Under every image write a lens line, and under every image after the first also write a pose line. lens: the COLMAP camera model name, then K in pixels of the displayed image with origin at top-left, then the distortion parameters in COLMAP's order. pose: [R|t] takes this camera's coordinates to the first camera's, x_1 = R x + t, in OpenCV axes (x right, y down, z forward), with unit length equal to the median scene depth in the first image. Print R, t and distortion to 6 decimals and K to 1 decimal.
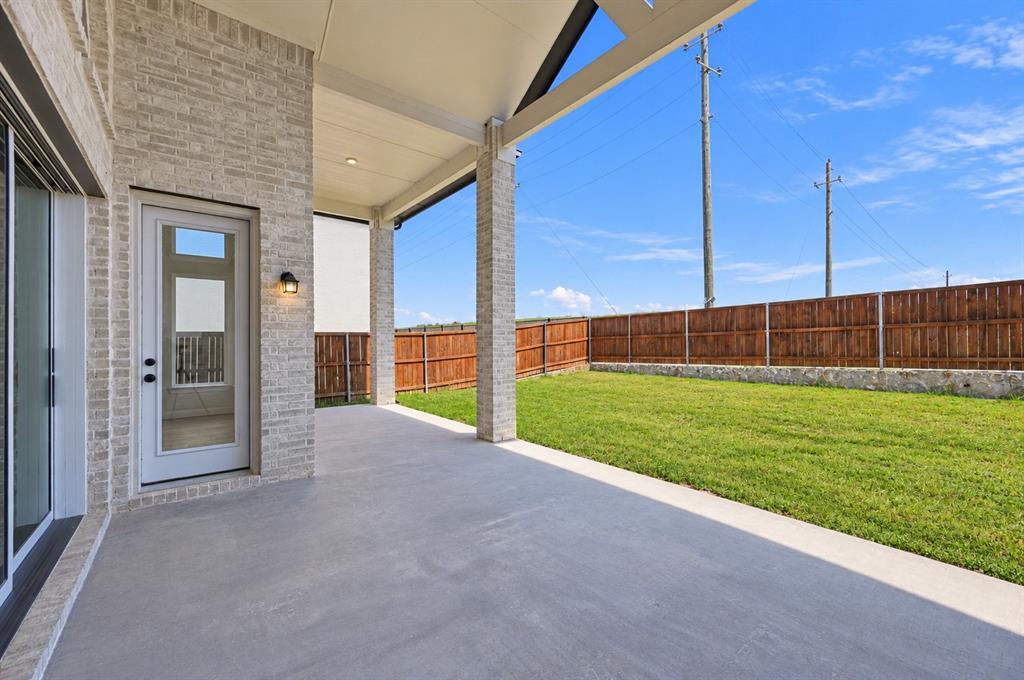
lens RADIAL K [[400.4, 0, 512.0], [0, 400.4, 340.0], [0, 0, 1]] dist [0.000894, 0.000068]
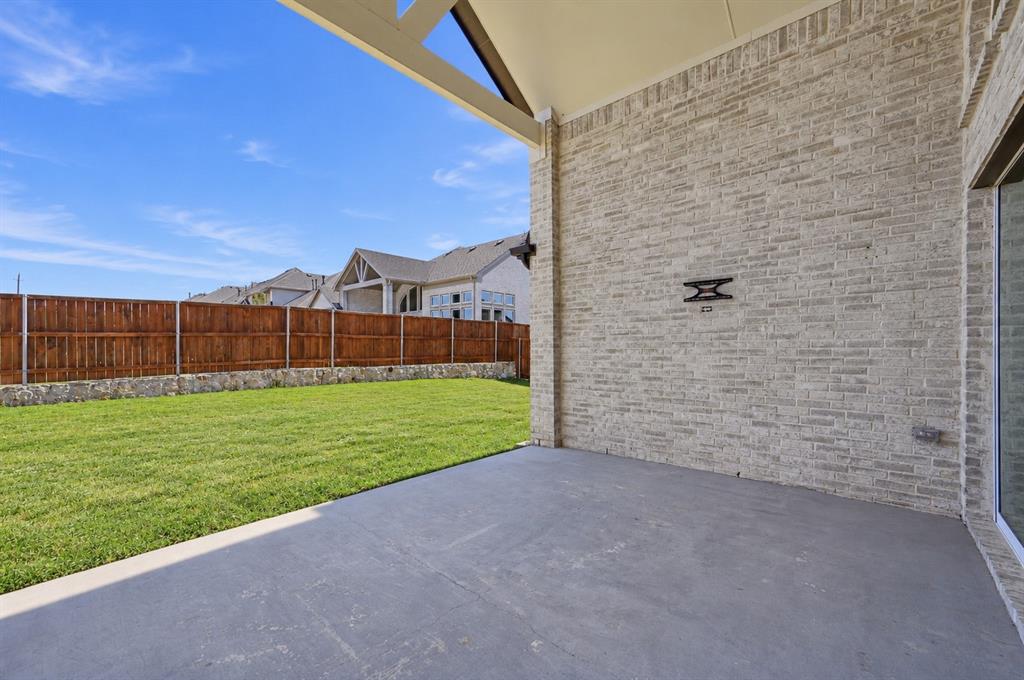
lens RADIAL K [[404.1, 0, 515.7], [0, 404.1, 349.9], [0, 0, 1]] dist [0.002295, 0.000282]
pose [[-0.164323, 0.001545, 0.986405, -0.247023], [0.001932, 0.999997, -0.001244, 0.009622], [-0.986405, 0.001702, -0.164326, 0.318063]]
